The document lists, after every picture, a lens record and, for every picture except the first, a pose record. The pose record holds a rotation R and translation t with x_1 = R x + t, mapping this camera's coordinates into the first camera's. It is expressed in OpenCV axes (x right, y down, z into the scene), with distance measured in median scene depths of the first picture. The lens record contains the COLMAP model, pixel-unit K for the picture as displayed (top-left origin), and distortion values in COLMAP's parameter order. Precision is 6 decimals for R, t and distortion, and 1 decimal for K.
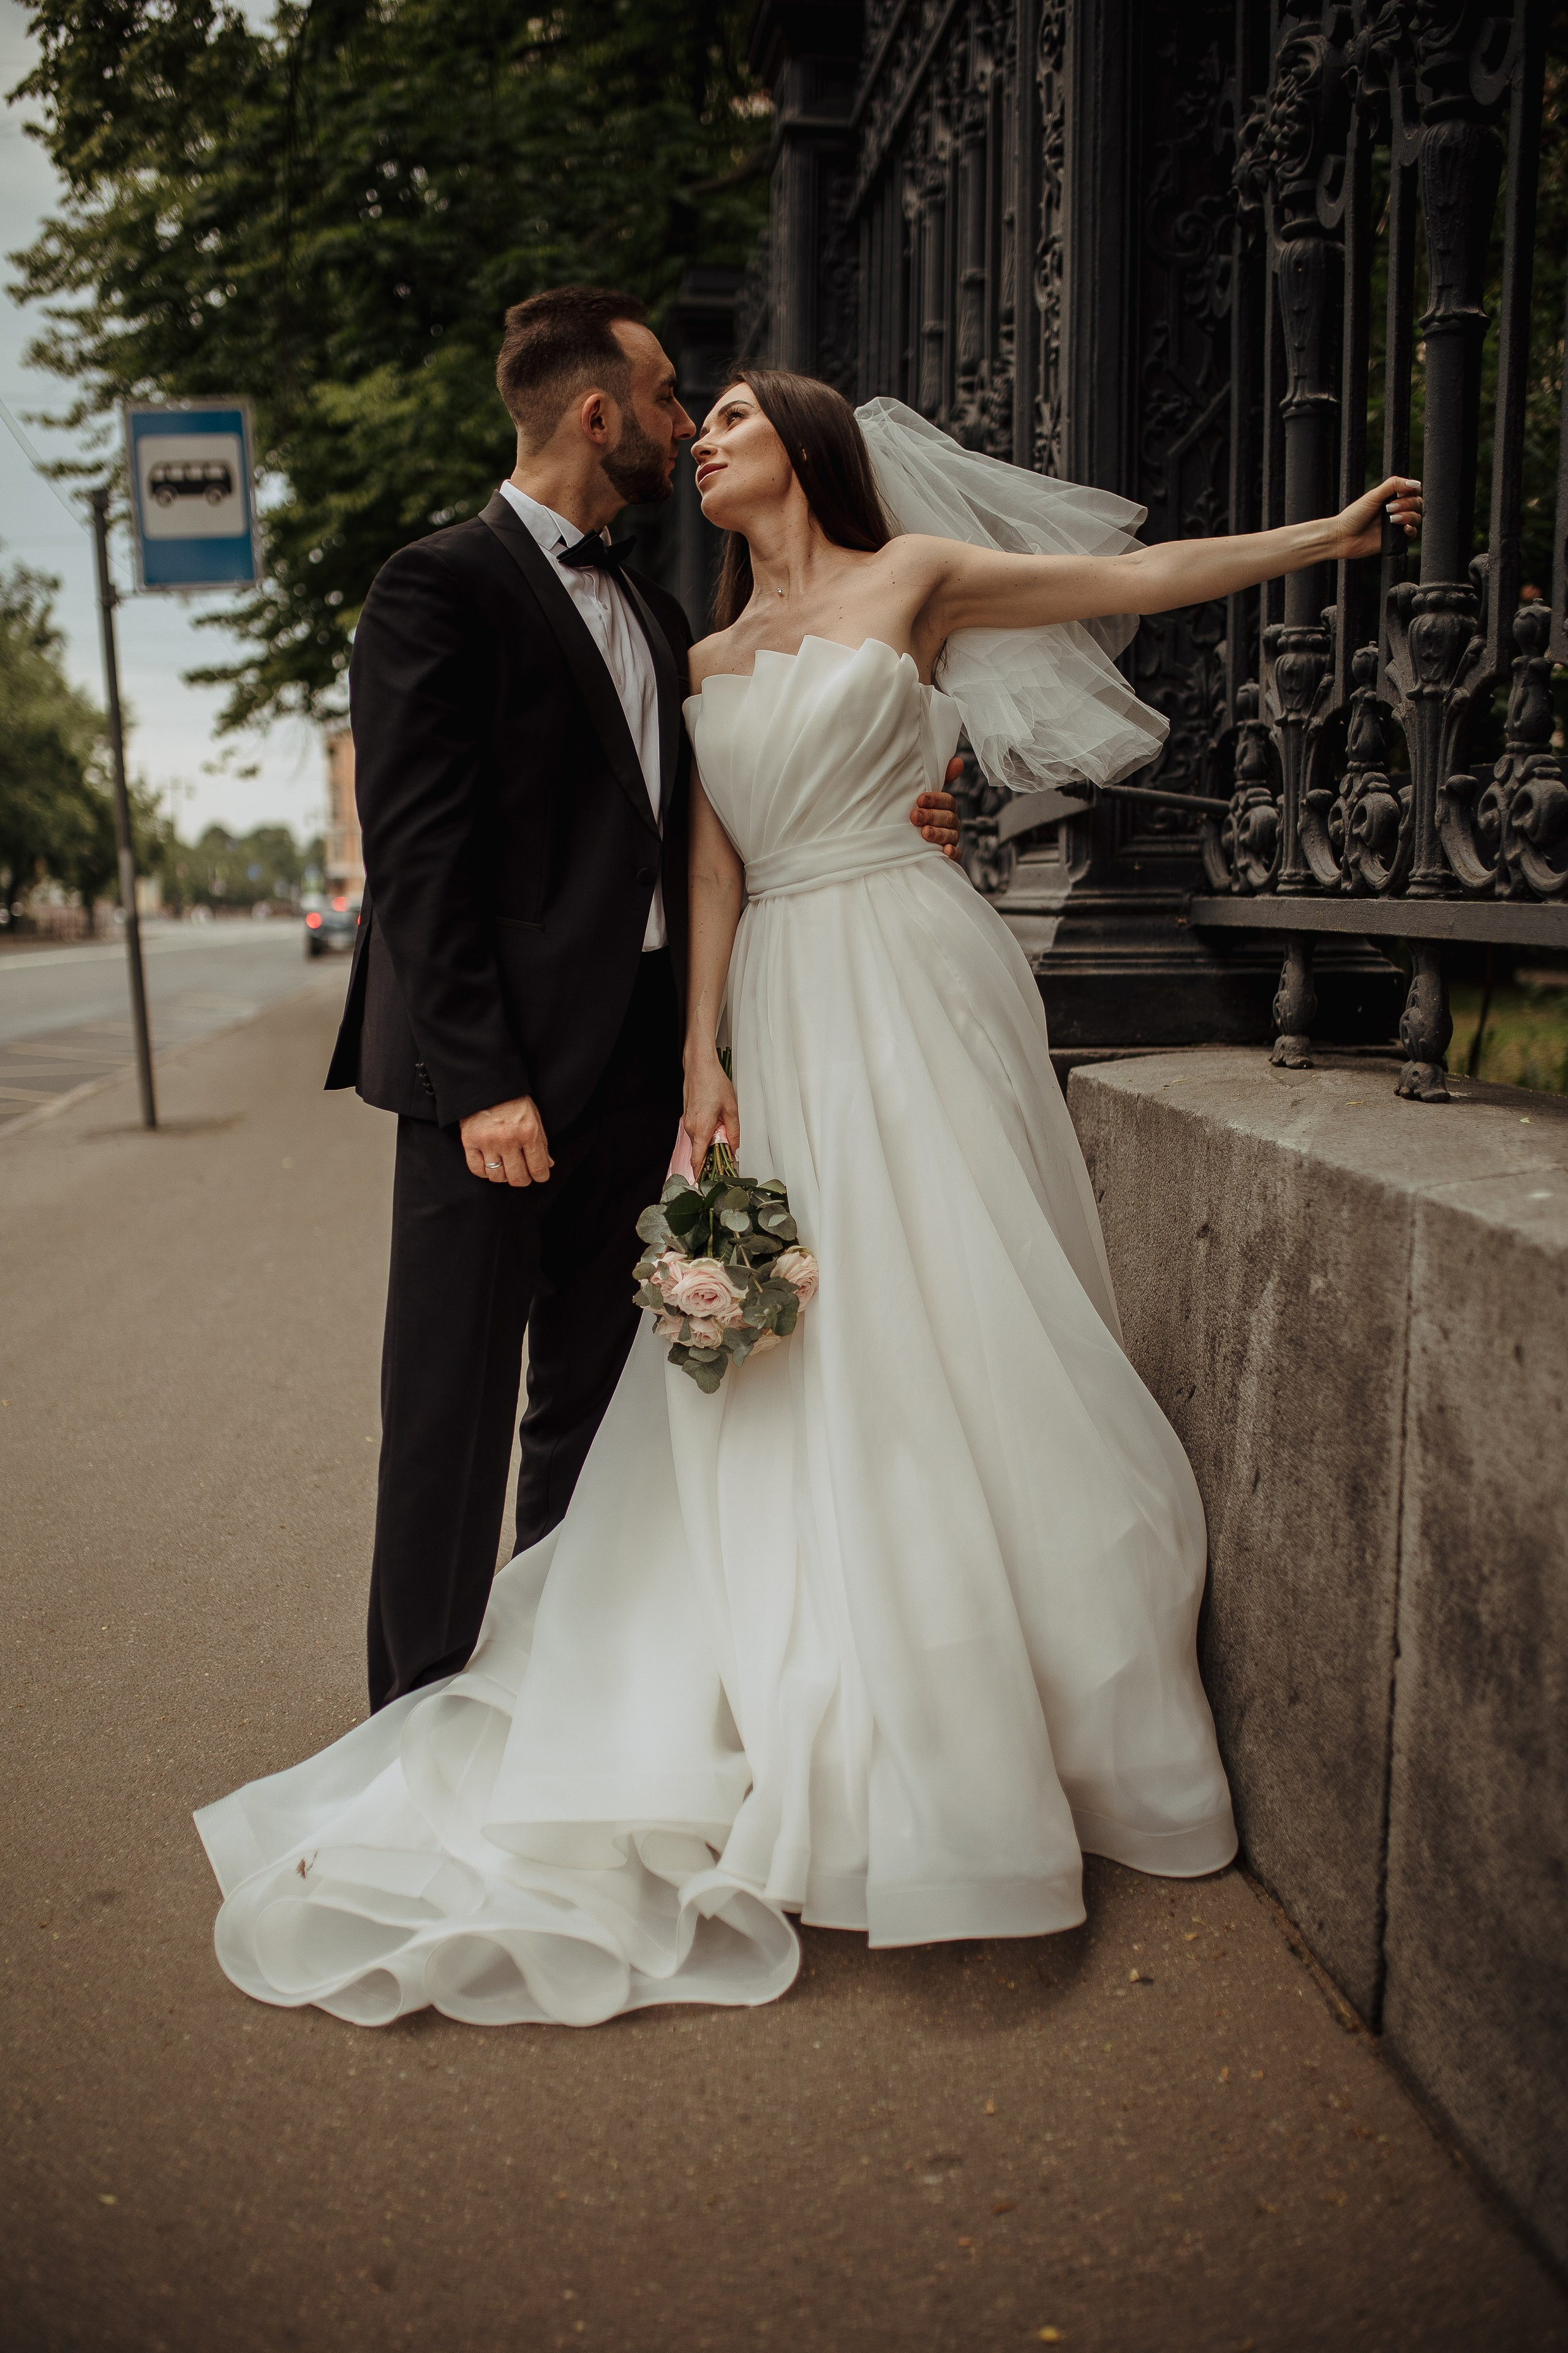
lens RADIAL K [[2245.8, 0, 792.5], [0, 2245.8, 1183.2], [0, 0, 1]] dist [-0.059439, 0.106562]
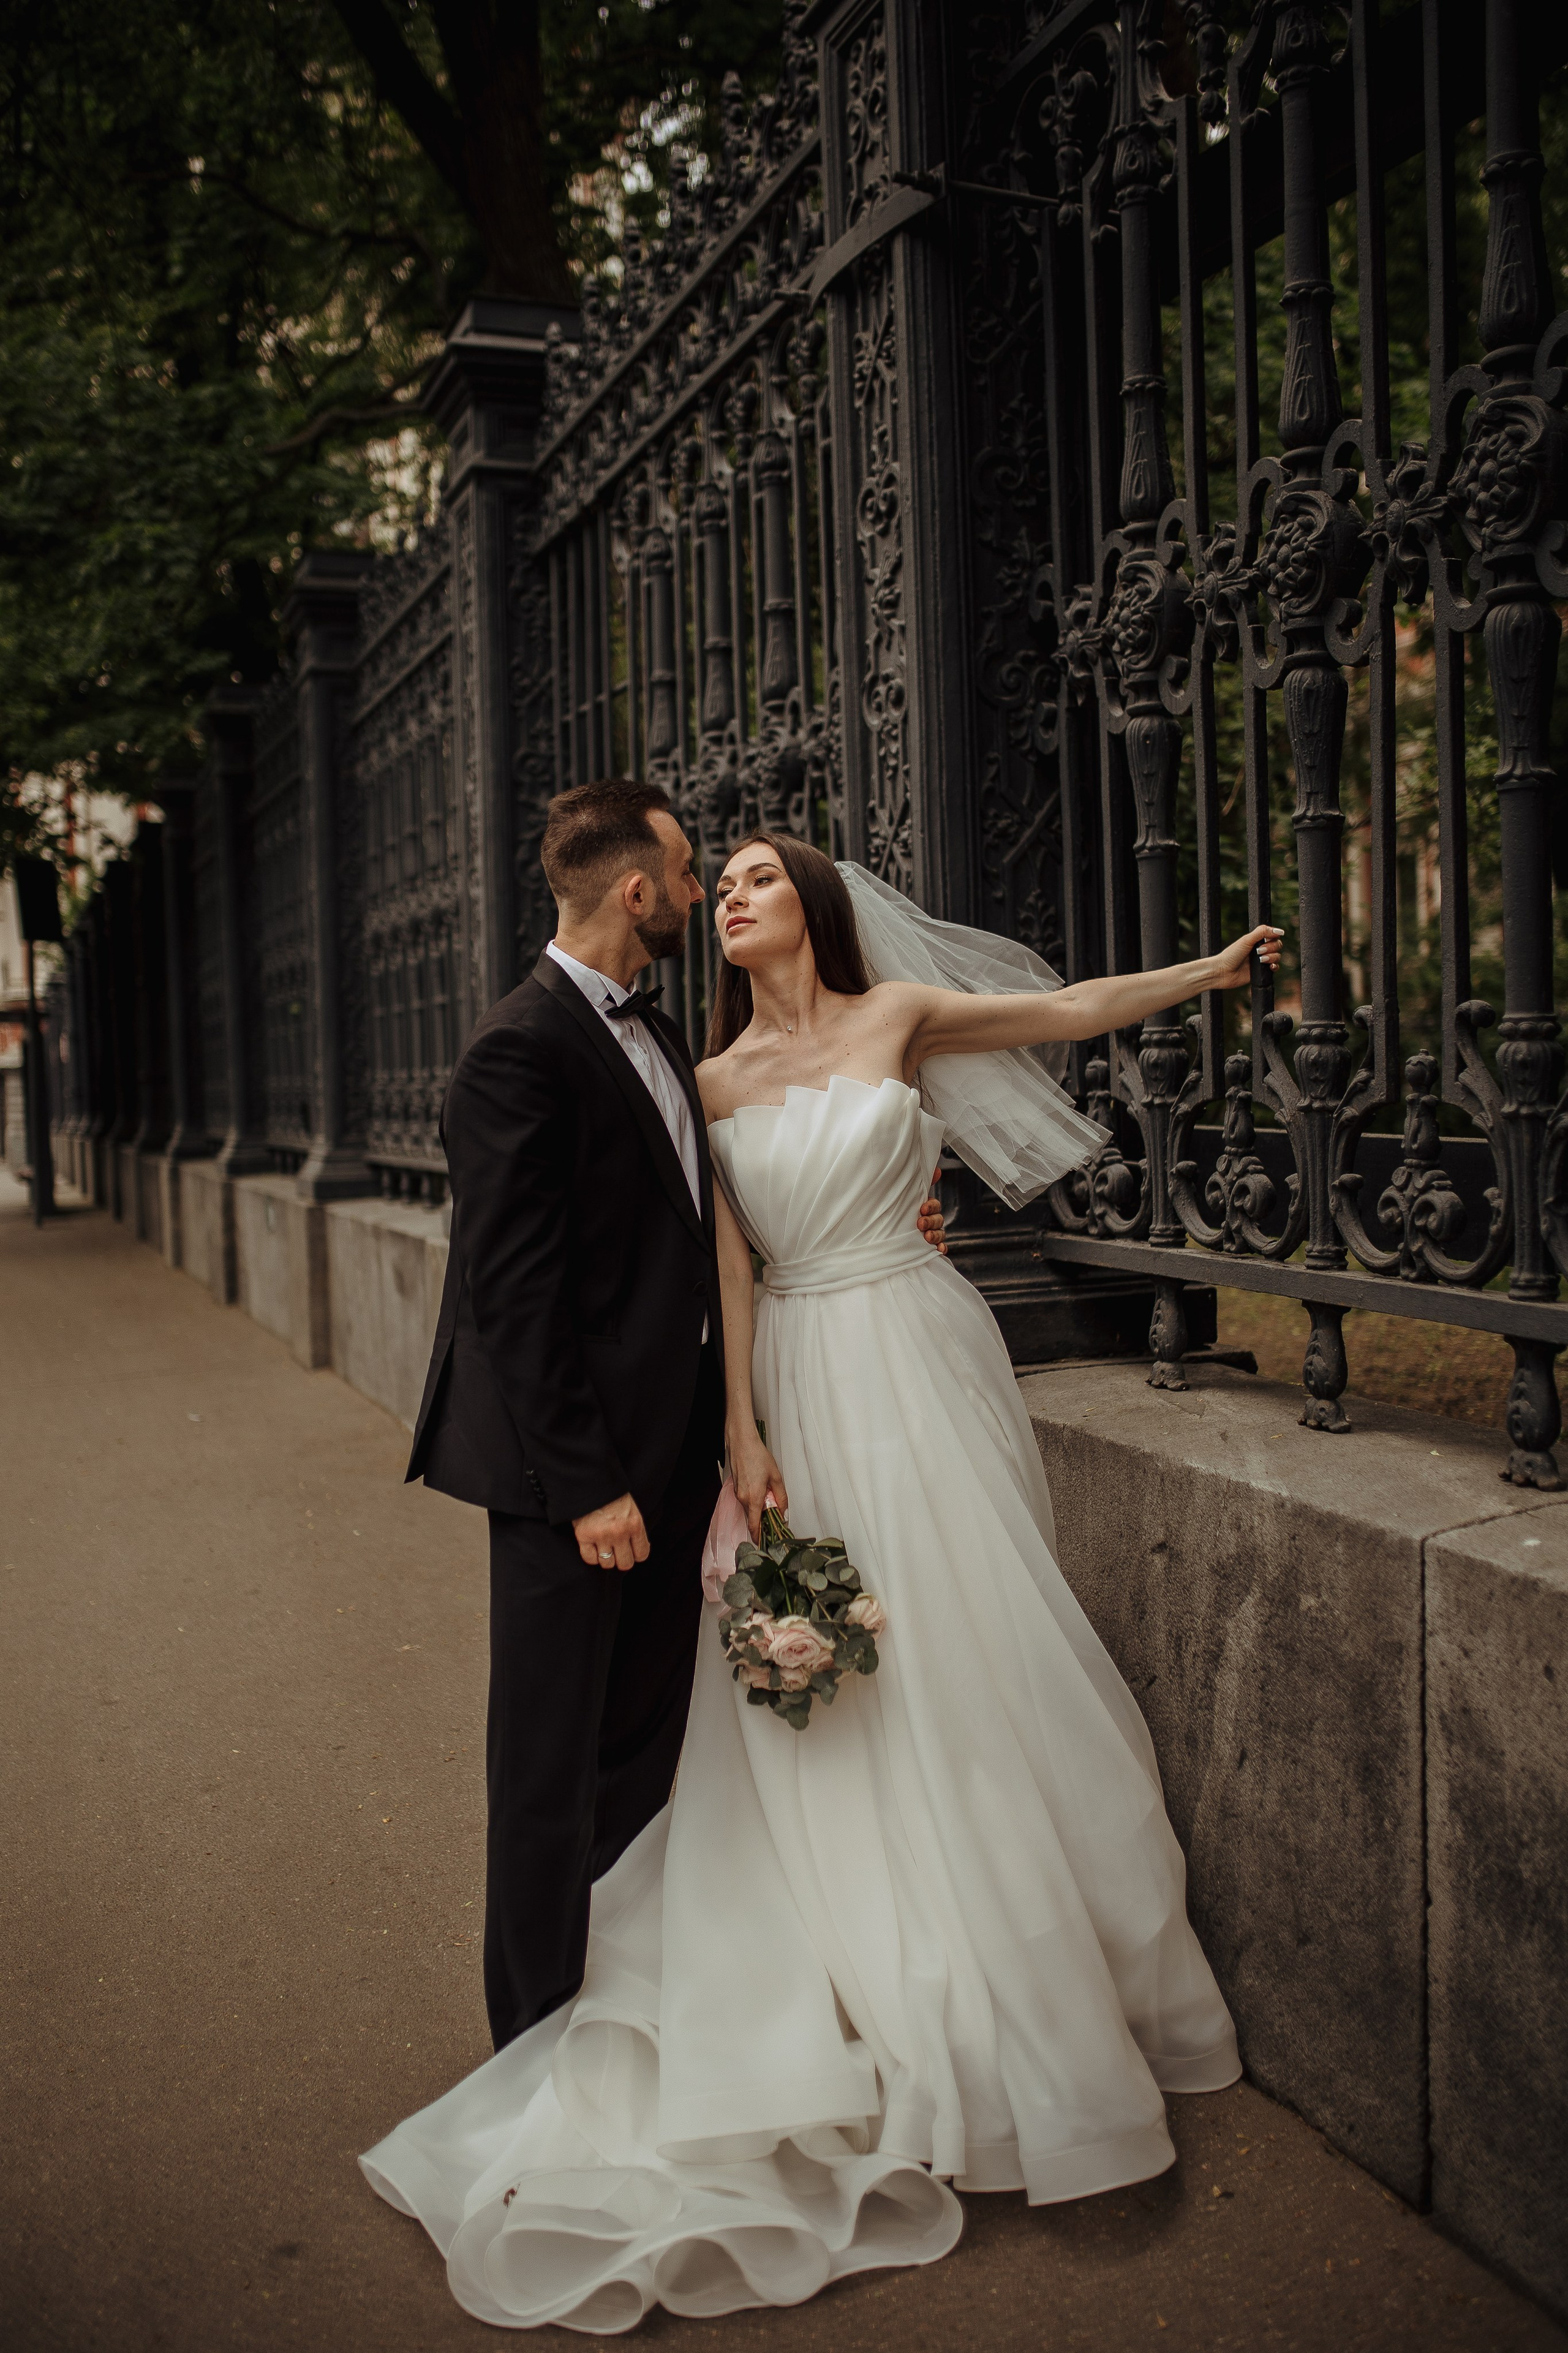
lens RADIAL K [[2245.8, 0, 792.5], [0, 2245.8, 1183.2], [0, 0, 1]] dist [-0.059439, 0.106562]
pose [[0.973977, -0.042554, 0.222616, -0.290420], [0.060461, 0.995405, -0.074248, -0.104170], [-0.218434, 0.085776, 0.972075, -0.157164]]
